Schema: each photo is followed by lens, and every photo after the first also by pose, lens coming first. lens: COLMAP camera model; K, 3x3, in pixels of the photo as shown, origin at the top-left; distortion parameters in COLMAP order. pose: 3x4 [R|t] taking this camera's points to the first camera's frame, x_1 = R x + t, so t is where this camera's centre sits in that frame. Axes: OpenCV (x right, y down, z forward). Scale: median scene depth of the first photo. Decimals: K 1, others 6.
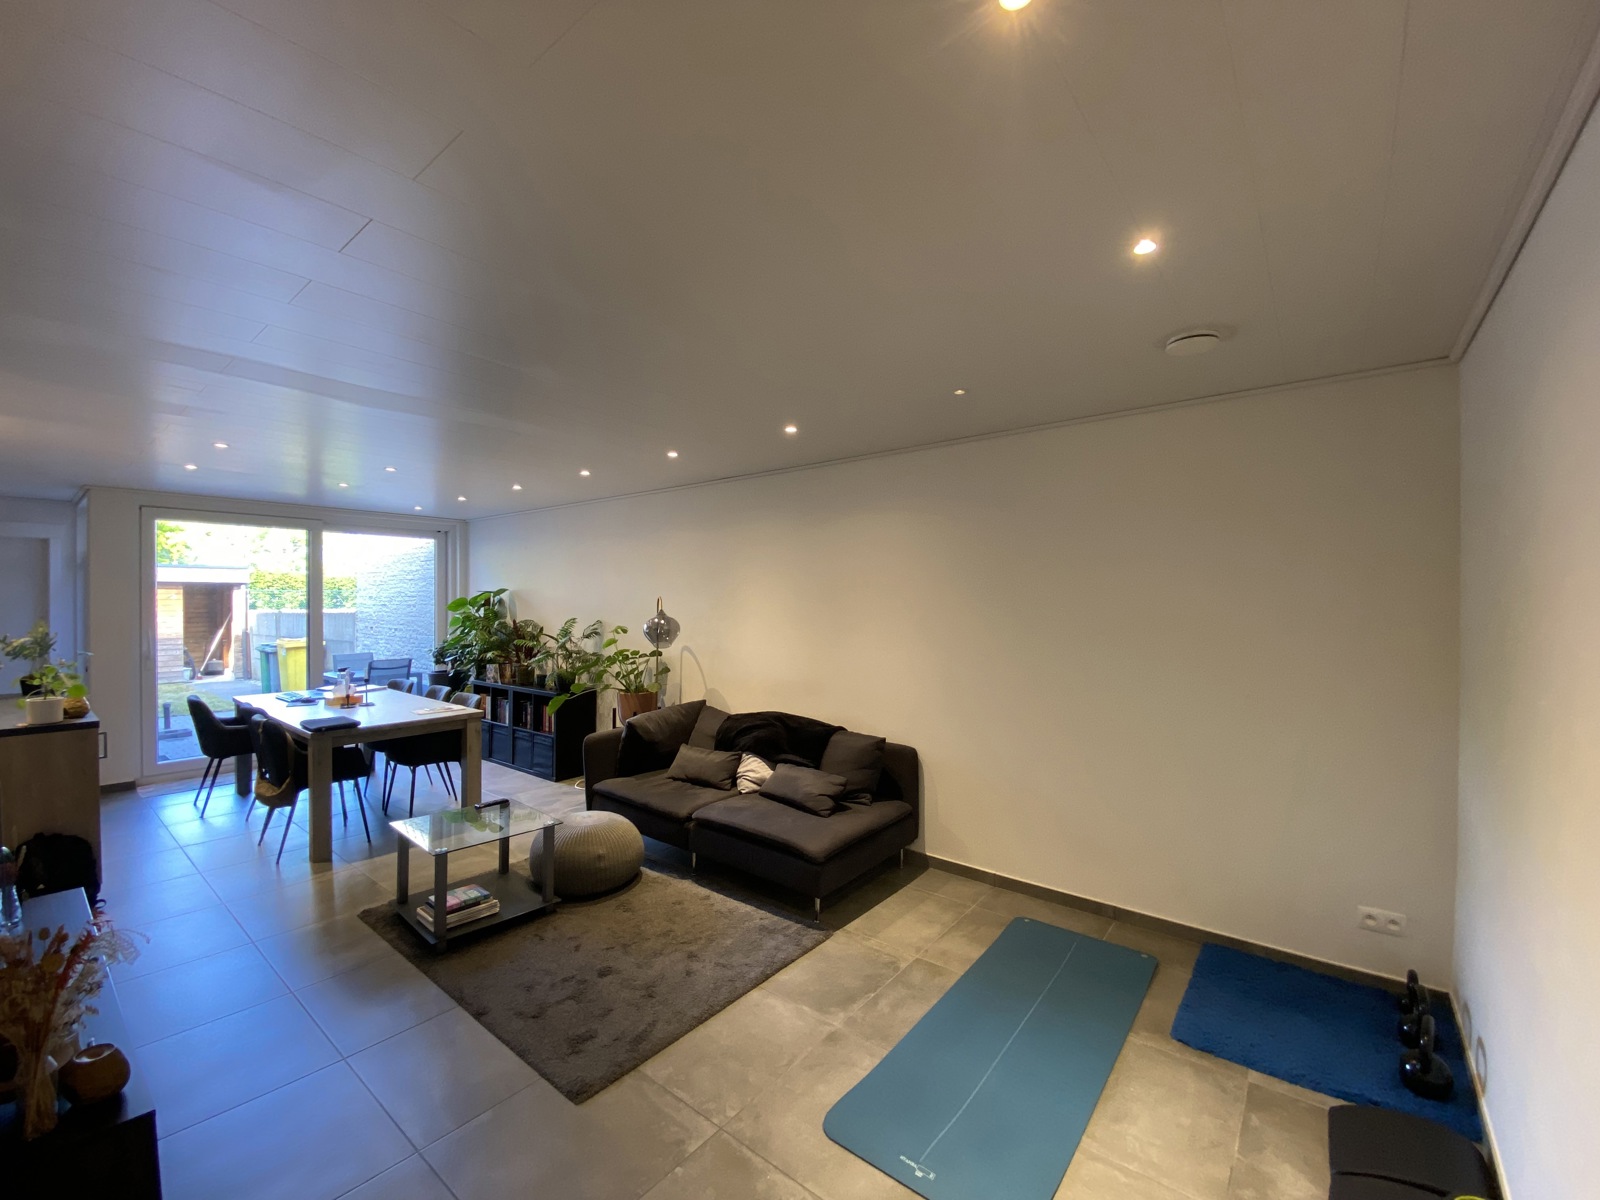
lens RADIAL K [[642.1, 0, 800.0], [0, 642.1, 600.0], [0, 0, 1]] dist [0.025651, -0.021947]
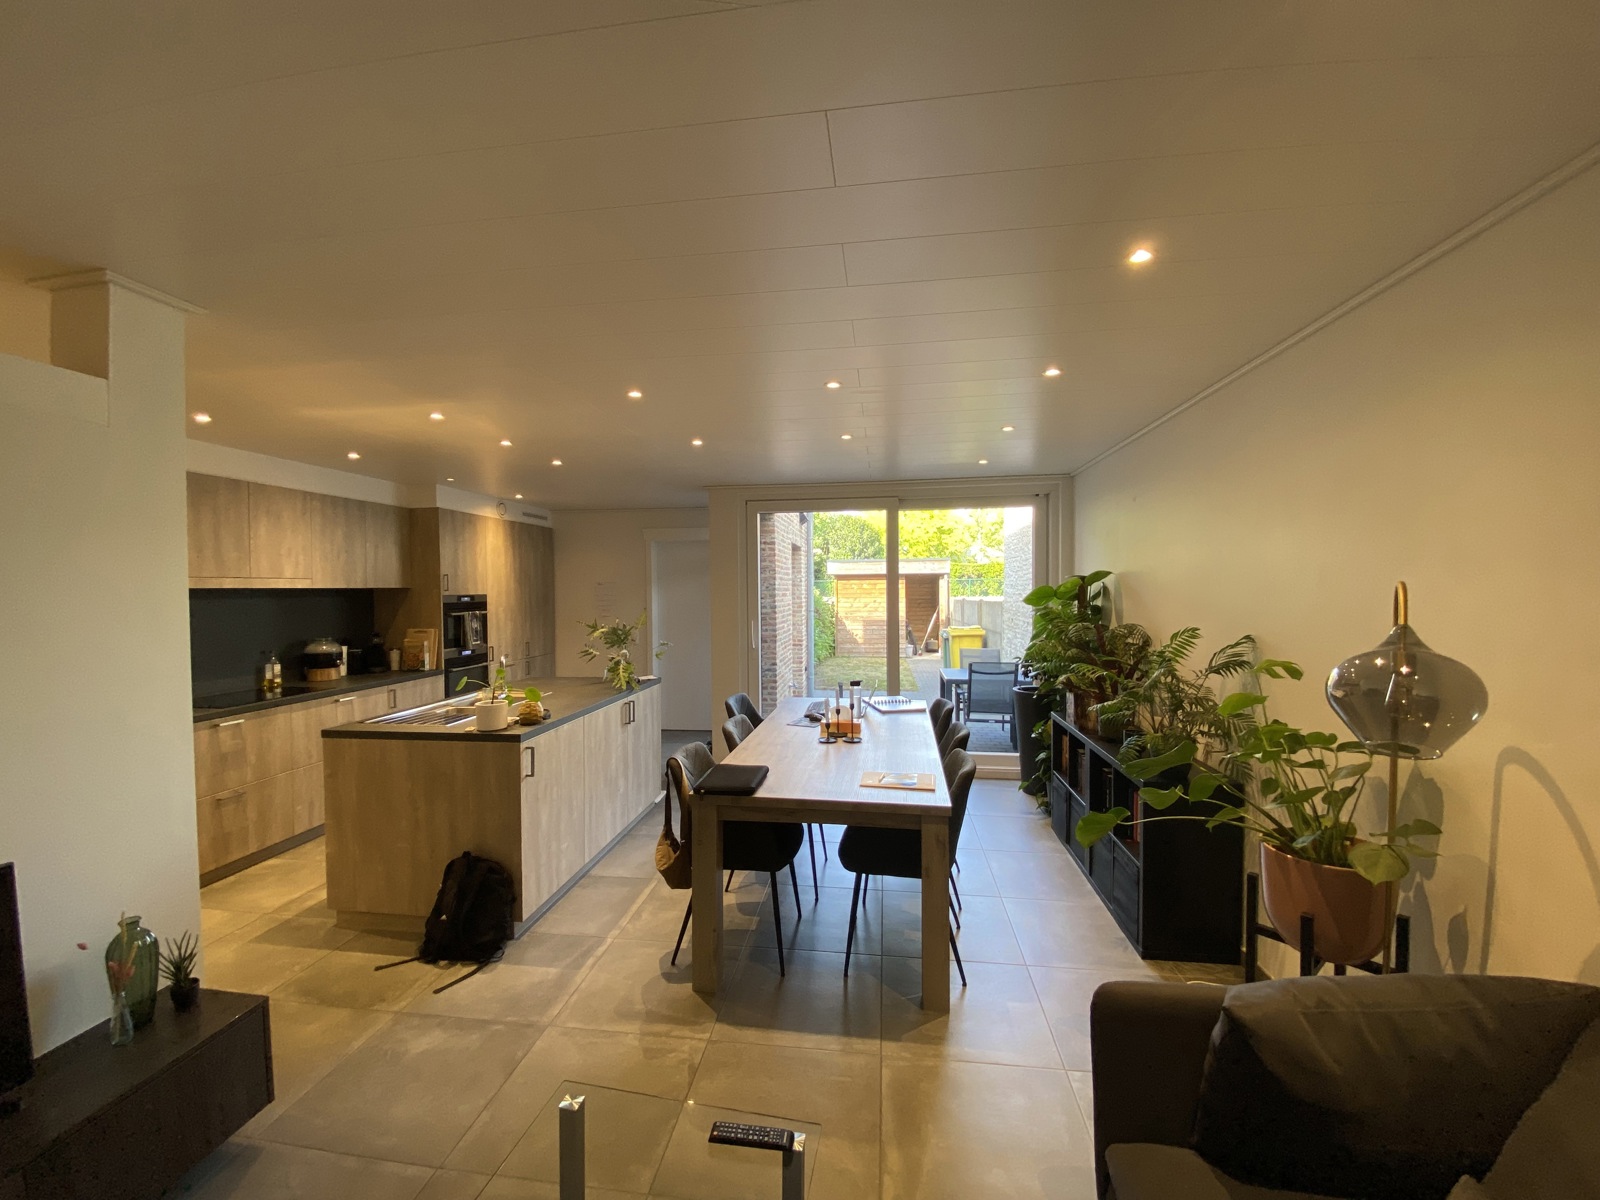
lens RADIAL K [[642.1, 0, 800.0], [0, 642.1, 600.0], [0, 0, 1]] dist [0.025651, -0.021947]
pose [[0.513373, 0.012376, -0.858076, -0.082468], [0.007139, 0.999800, 0.018692, -0.004390], [0.858136, -0.015721, 0.513182, 0.488343]]
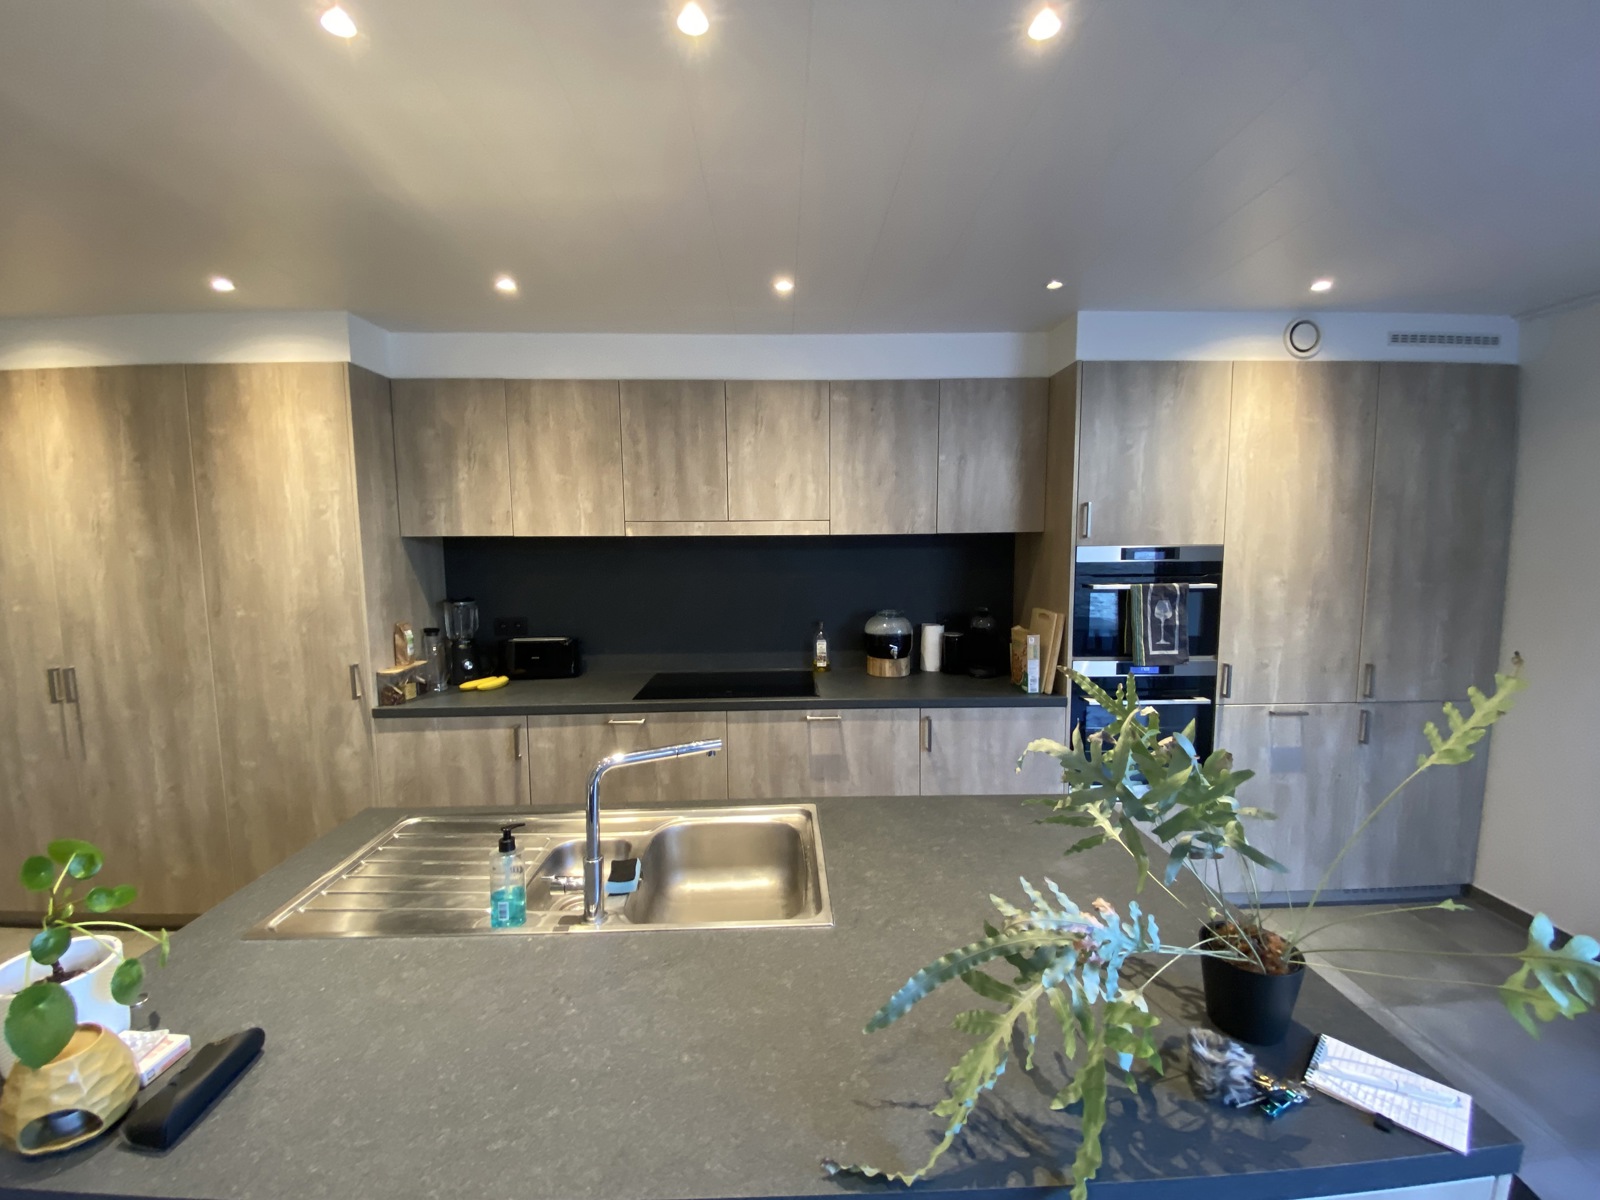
lens RADIAL K [[642.1, 0, 800.0], [0, 642.1, 600.0], [0, 0, 1]] dist [0.025651, -0.021947]
pose [[-0.779299, 0.073564, -0.622319, -0.440813], [0.011098, 0.994550, 0.103667, -0.007298], [0.626554, 0.073881, -0.775869, 0.640507]]
